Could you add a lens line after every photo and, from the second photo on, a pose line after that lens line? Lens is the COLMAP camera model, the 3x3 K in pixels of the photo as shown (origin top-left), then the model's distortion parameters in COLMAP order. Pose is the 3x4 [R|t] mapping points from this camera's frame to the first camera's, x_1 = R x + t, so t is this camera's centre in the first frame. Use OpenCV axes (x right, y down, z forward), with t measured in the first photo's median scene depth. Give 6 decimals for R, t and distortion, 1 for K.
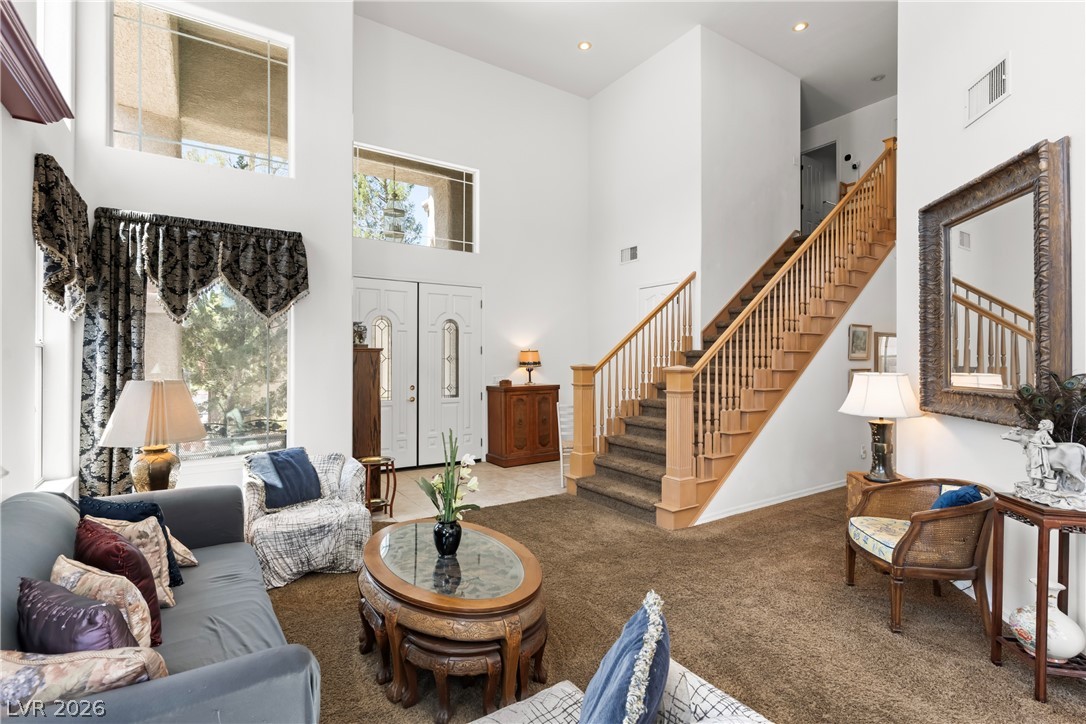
lens RADIAL K [[513.3, 0, 543.8], [0, 513.3, 359.1], [0, 0, 1]] dist [0.001463, 0.000081]
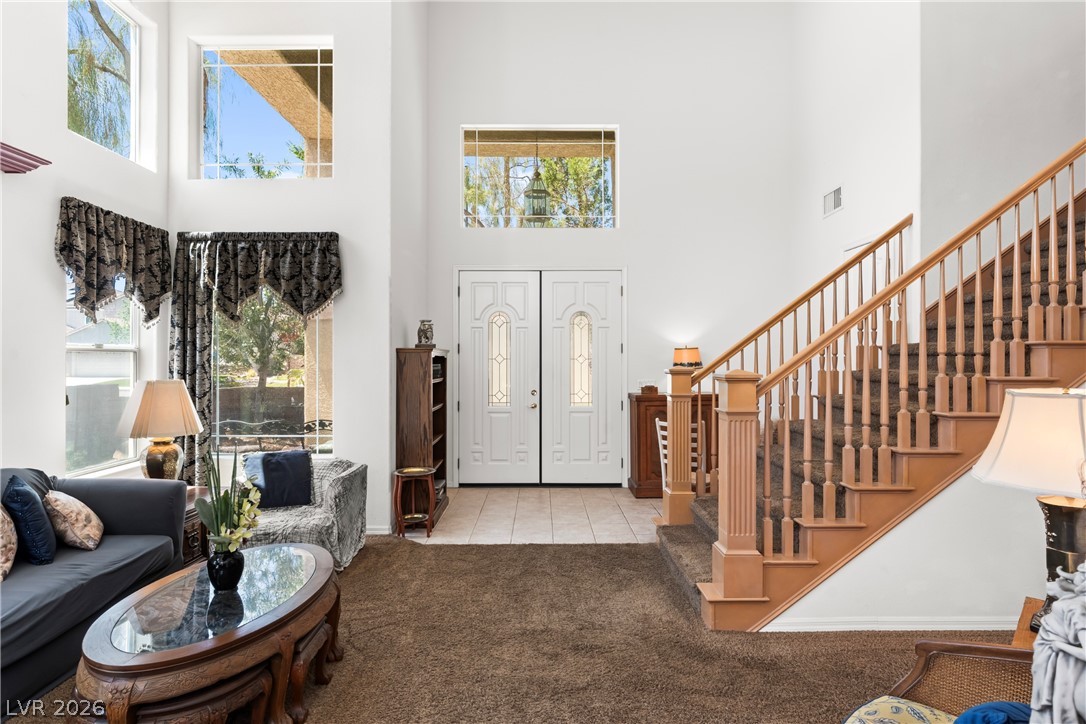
lens RADIAL K [[584.9, 0, 542.7], [0, 584.9, 360.6], [0, 0, 1]] dist [-0.005588, 0.001873]
pose [[0.834536, -0.002374, -0.550948, 0.497023], [0.004241, 0.999989, 0.002115, -0.001069], [0.550937, -0.004101, 0.834537, 0.300151]]
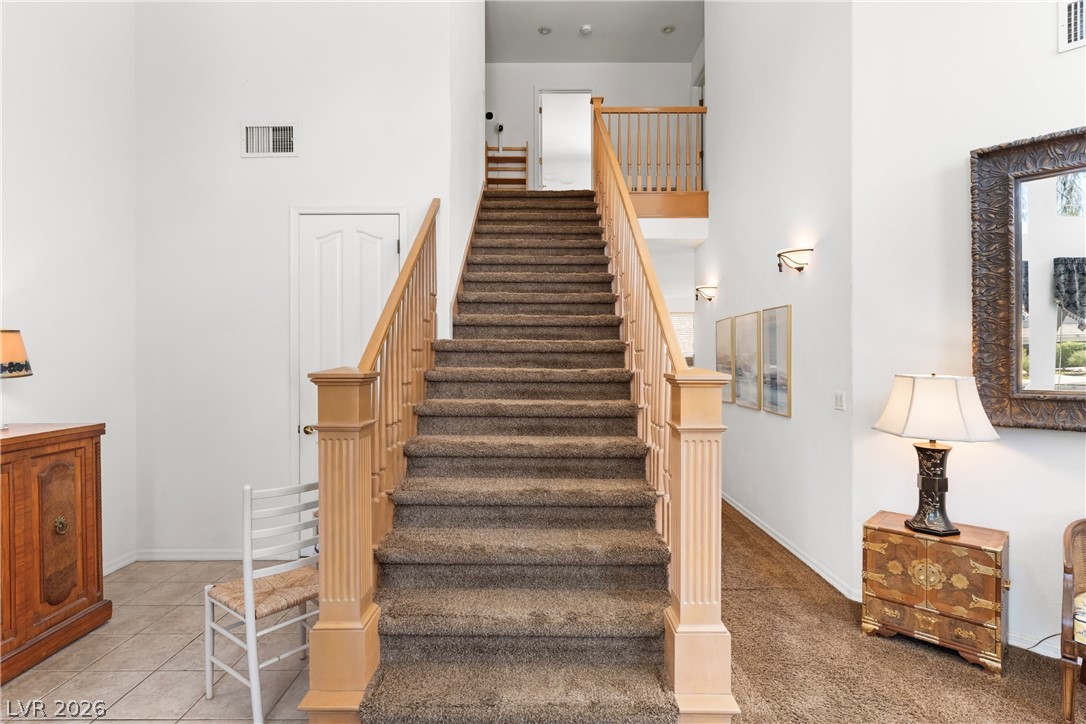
lens RADIAL K [[551.9, 0, 543.4], [0, 551.9, 360.2], [0, 0, 1]] dist [-0.004612, -0.000151]
pose [[0.555075, -0.001314, 0.831799, -0.226102], [0.000038, 0.999999, 0.001554, 0.005692], [-0.831801, -0.000830, 0.555074, 0.914596]]
